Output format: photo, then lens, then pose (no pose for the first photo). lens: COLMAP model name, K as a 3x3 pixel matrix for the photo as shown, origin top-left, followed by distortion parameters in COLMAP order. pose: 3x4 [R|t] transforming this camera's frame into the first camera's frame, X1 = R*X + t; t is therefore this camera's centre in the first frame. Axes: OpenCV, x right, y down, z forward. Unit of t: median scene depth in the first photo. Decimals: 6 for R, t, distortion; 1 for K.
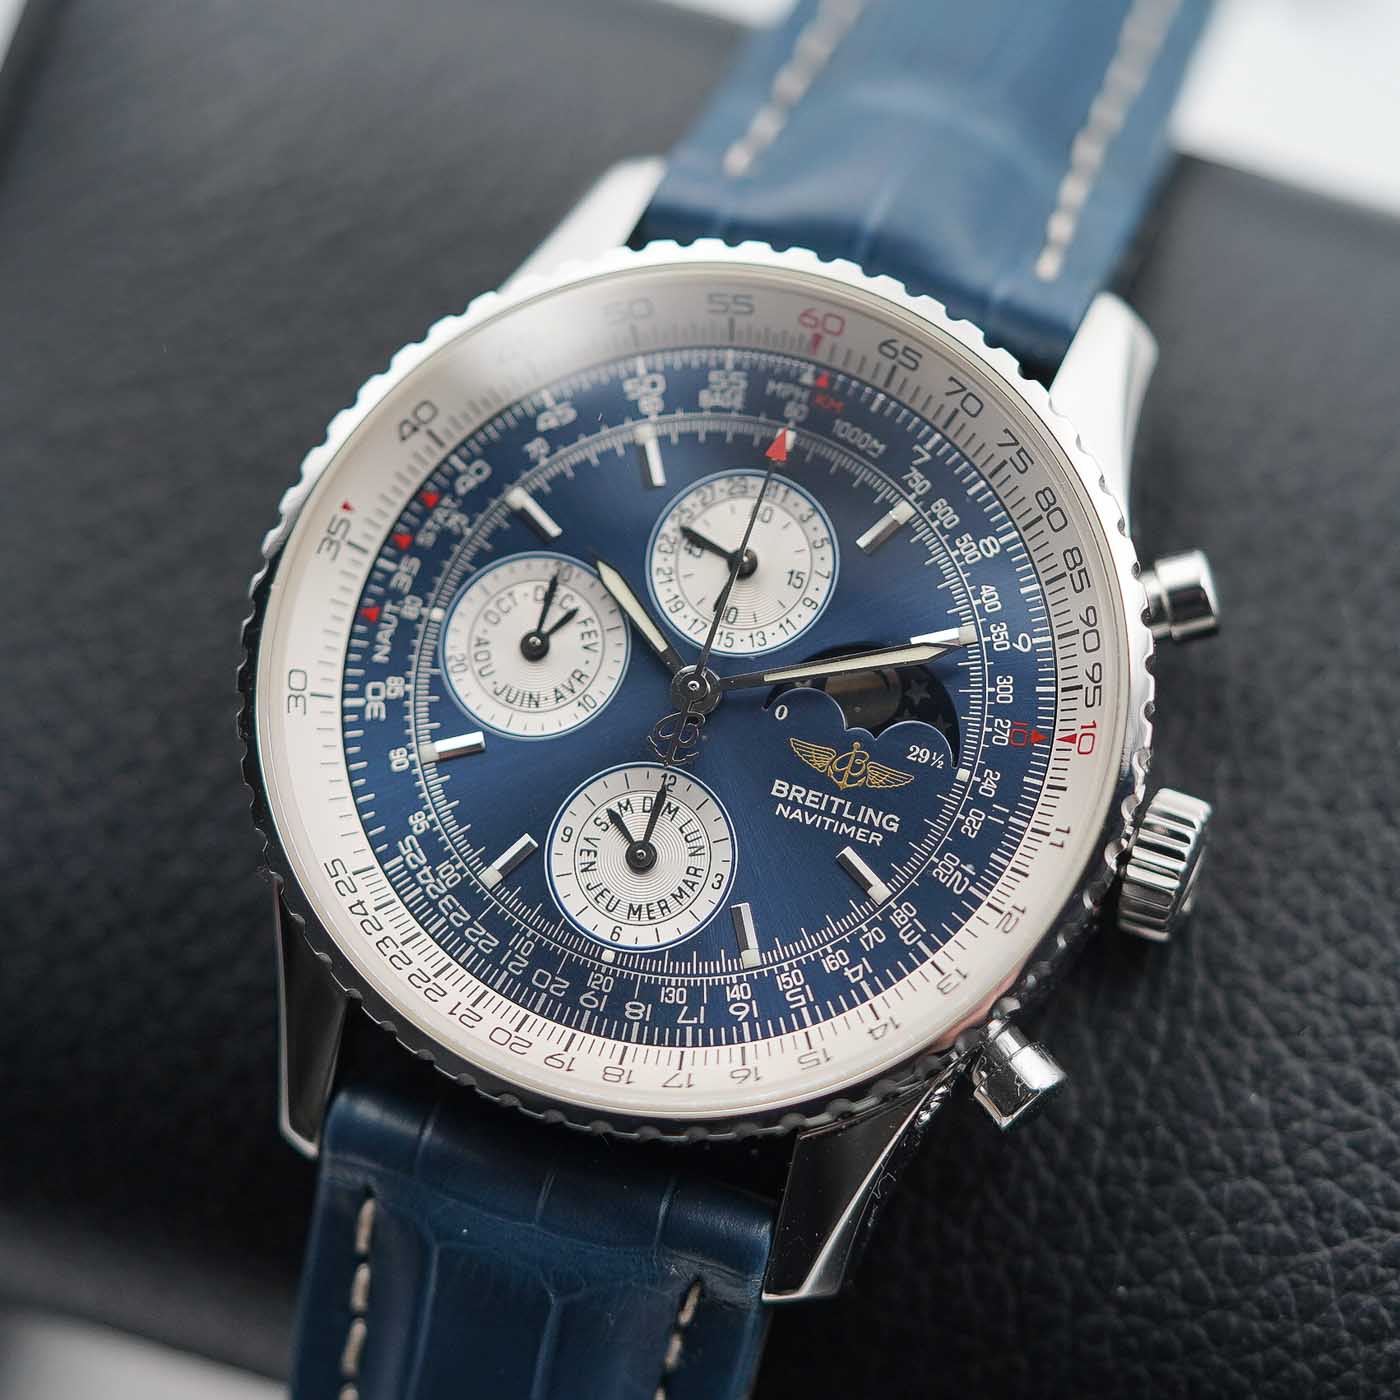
lens RADIAL K [[9412.2, 0, 700.0], [0, 9412.2, 700.0], [0, 0, 1]] dist [0.082175, -2.172215]
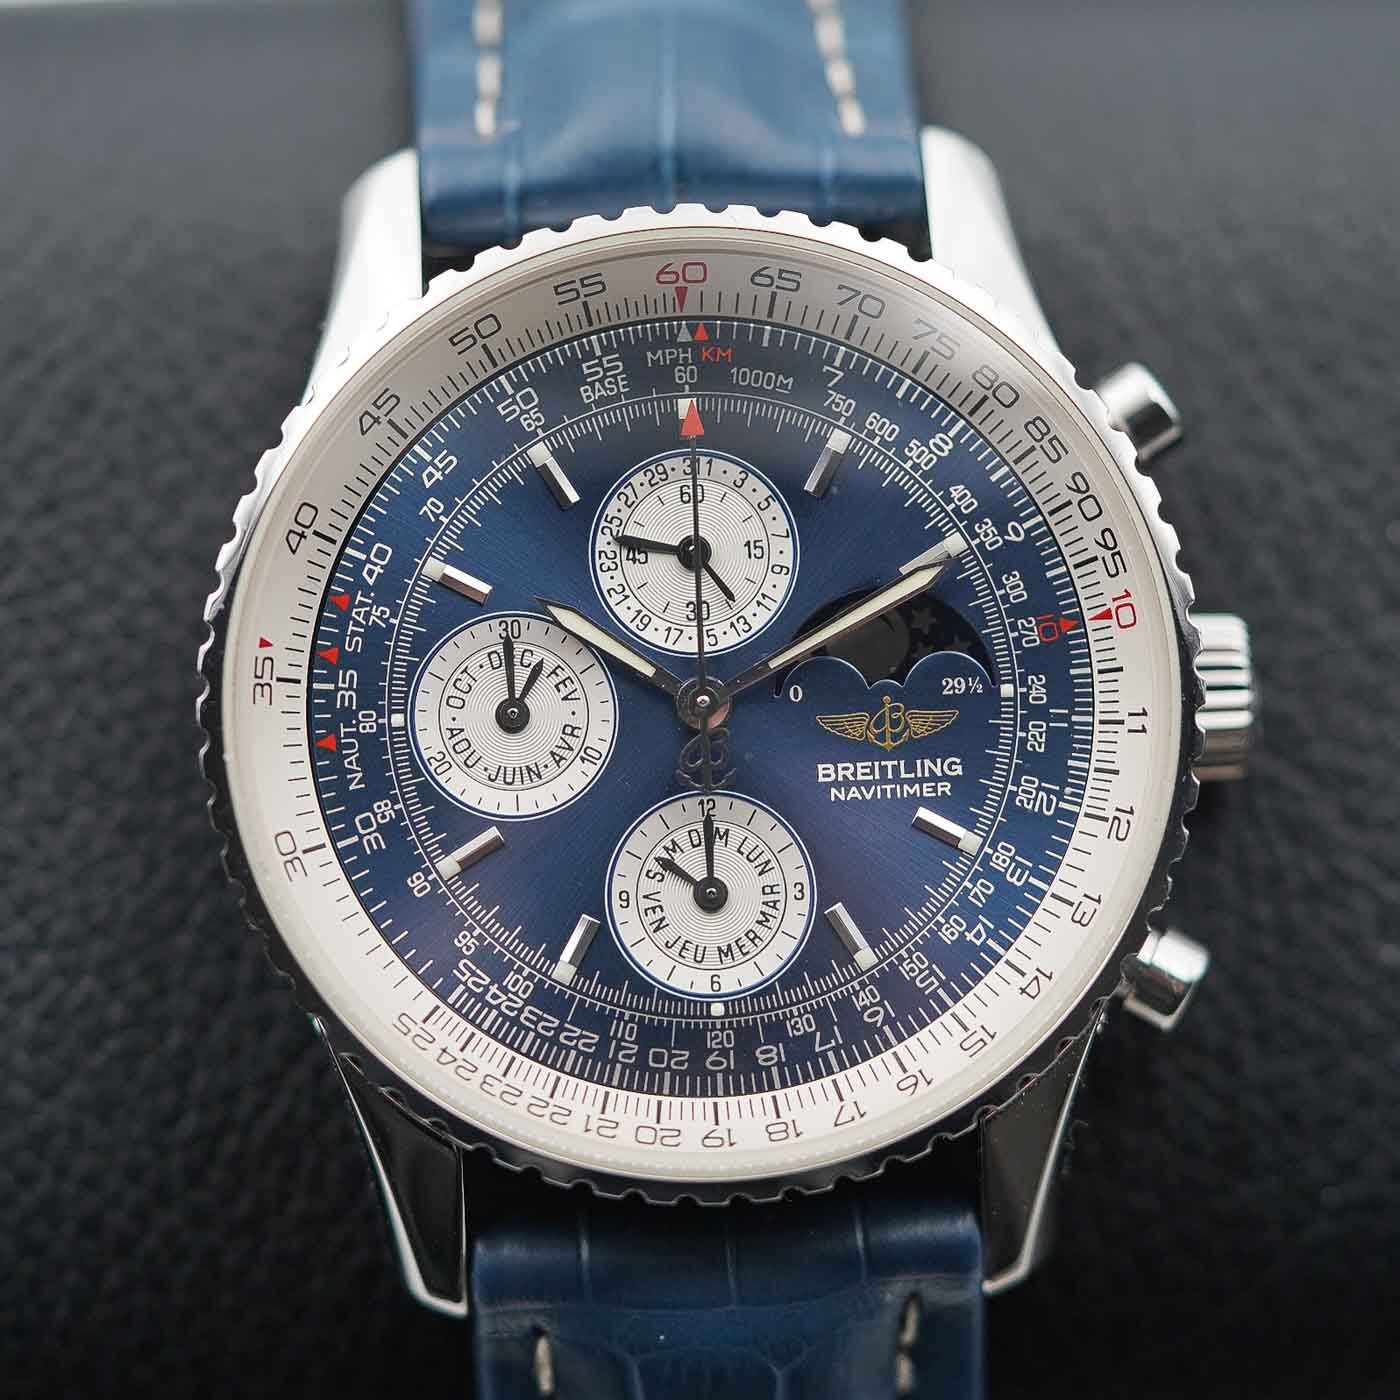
lens RADIAL K [[9412.2, 0, 700.0], [0, 9412.2, 700.0], [0, 0, 1]] dist [0.082175, -2.172215]
pose [[0.918746, -0.351578, 0.179720, -0.165762], [0.327083, 0.932629, 0.152381, -0.141533], [-0.221186, -0.081216, 0.971844, 0.108241]]
